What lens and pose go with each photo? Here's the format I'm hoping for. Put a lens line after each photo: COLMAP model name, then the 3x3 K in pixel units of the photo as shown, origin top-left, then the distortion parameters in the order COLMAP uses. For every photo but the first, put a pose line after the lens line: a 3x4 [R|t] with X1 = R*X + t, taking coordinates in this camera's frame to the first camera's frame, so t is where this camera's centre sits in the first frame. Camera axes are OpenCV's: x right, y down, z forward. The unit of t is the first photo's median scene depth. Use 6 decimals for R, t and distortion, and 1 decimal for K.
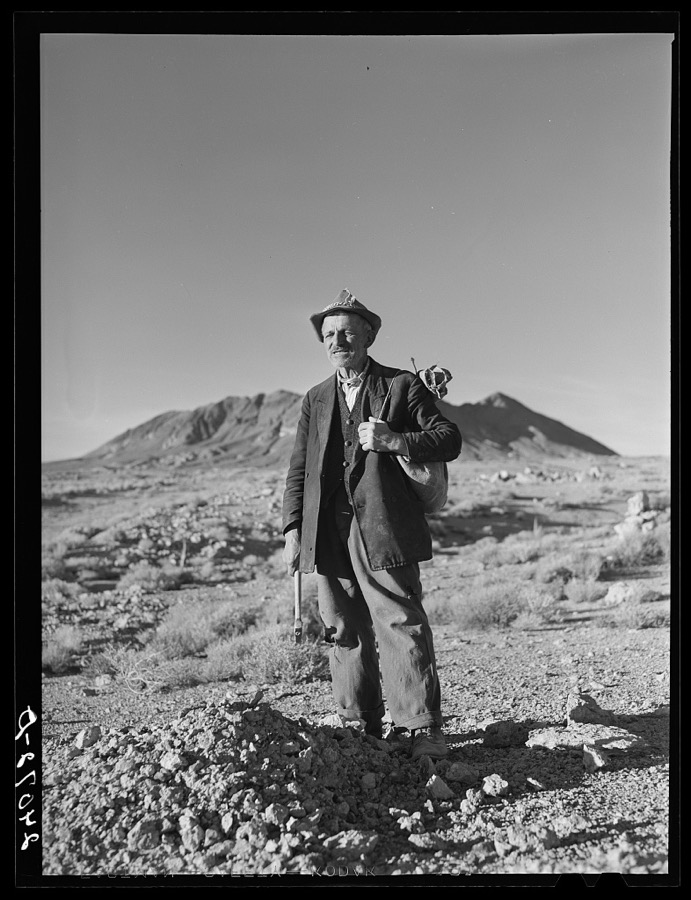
lens RADIAL K [[1223.0, 0, 345.5], [0, 1223.0, 450.0], [0, 0, 1]] dist [0.001269, -0.226929]
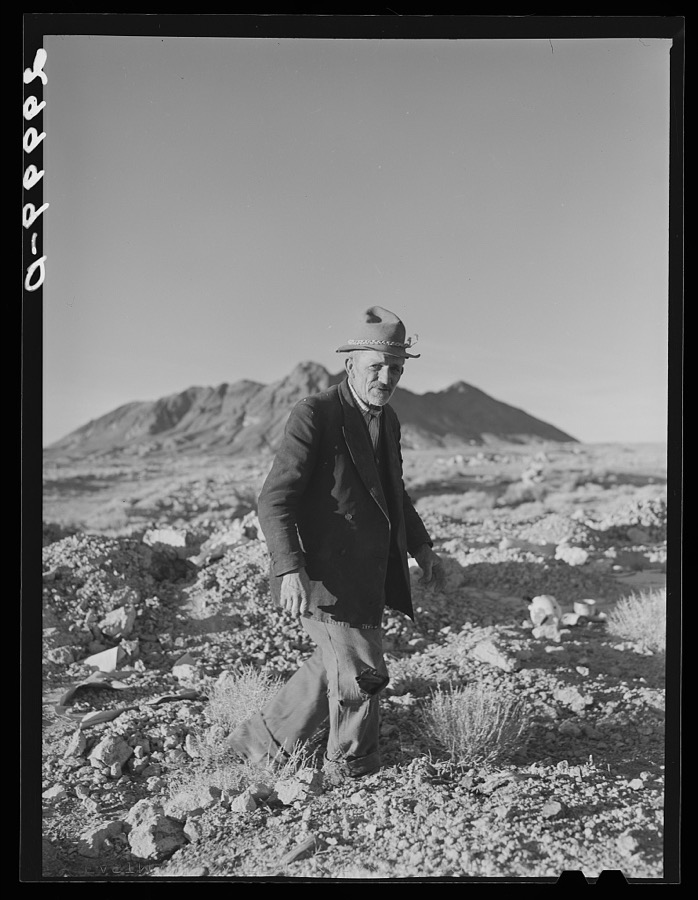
lens RADIAL K [[1280.0, 0, 349.0], [0, 1280.0, 450.0], [0, 0, 1]] dist [0.002036, 0.023118]
pose [[0.999391, -0.007478, 0.034077, -0.005945], [0.007185, 0.999936, 0.008705, 0.000568], [-0.034140, -0.008455, 0.999381, -0.096308]]
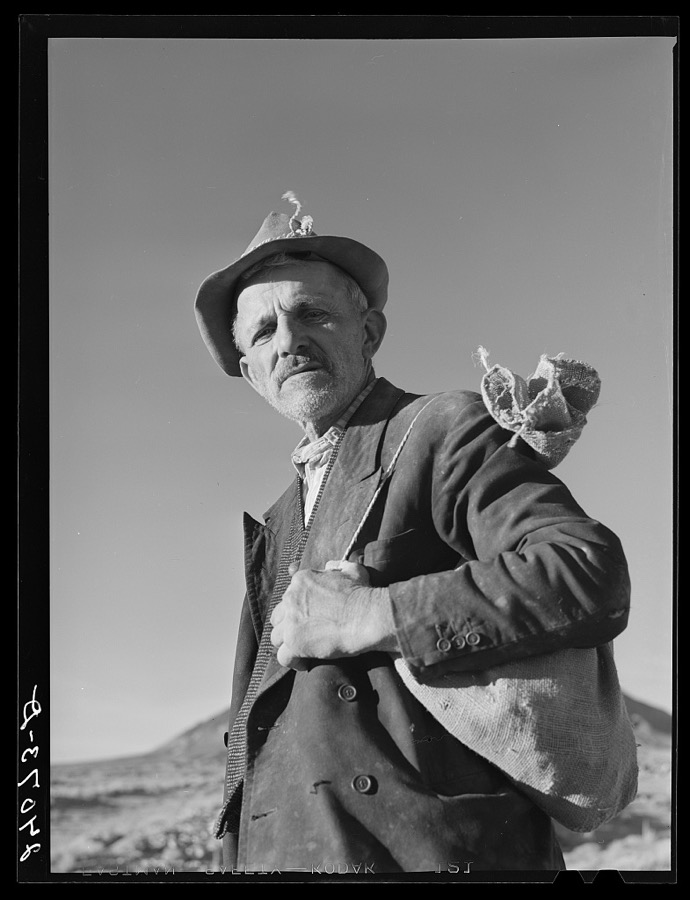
lens RADIAL K [[1261.2, 0, 345.0], [0, 1261.2, 450.0], [0, 0, 1]] dist [0.006862, -0.028743]
pose [[0.997745, -0.020512, -0.063913, 0.002019], [0.005389, 0.973570, -0.228327, 0.001888], [0.066907, 0.227467, 0.971484, 0.033754]]
